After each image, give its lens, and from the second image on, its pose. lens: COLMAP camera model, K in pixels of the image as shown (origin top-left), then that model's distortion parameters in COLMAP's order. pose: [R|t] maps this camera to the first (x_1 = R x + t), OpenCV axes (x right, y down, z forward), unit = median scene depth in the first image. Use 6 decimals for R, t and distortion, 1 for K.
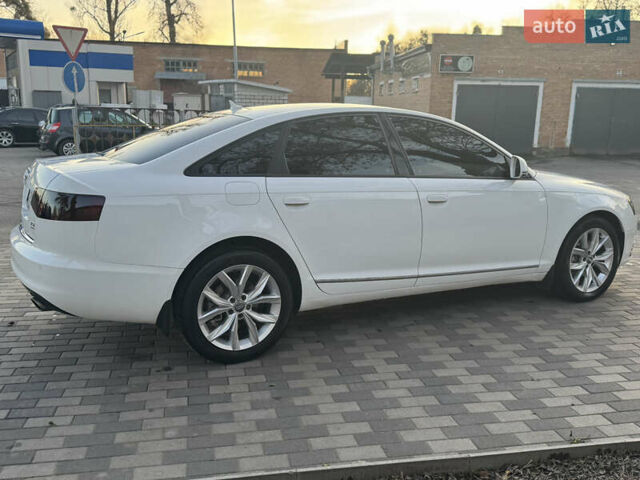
lens RADIAL K [[611.2, 0, 320.0], [0, 611.2, 240.0], [0, 0, 1]] dist [0.141835, -0.276705]
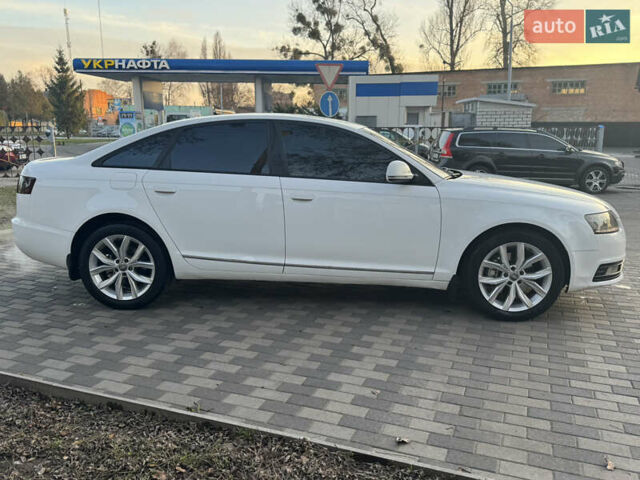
lens RADIAL K [[545.3, 0, 320.0], [0, 545.3, 240.0], [0, 0, 1]] dist [0.094608, -0.133465]
pose [[0.842104, 0.090571, -0.531655, 0.702725], [-0.095880, 0.995236, 0.017678, -0.009271], [0.530724, 0.036089, 0.846776, 0.179752]]
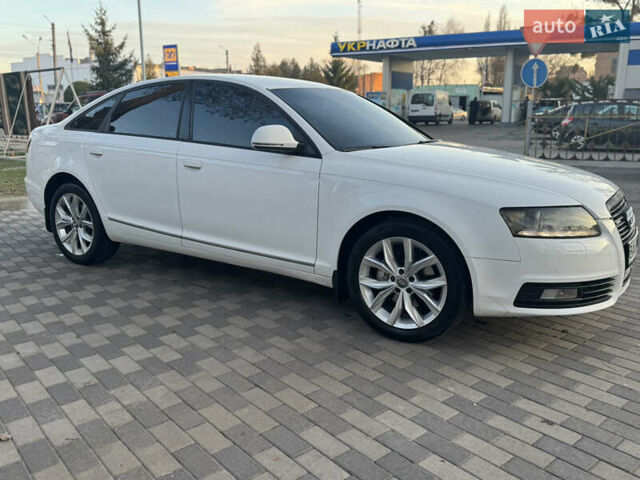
lens RADIAL K [[545.3, 0, 320.0], [0, 545.3, 240.0], [0, 0, 1]] dist [0.094608, -0.133465]
pose [[0.491419, 0.182234, -0.851644, 1.020121], [-0.164044, 0.979729, 0.114984, -0.078174], [0.855334, 0.083202, 0.511352, 0.687306]]
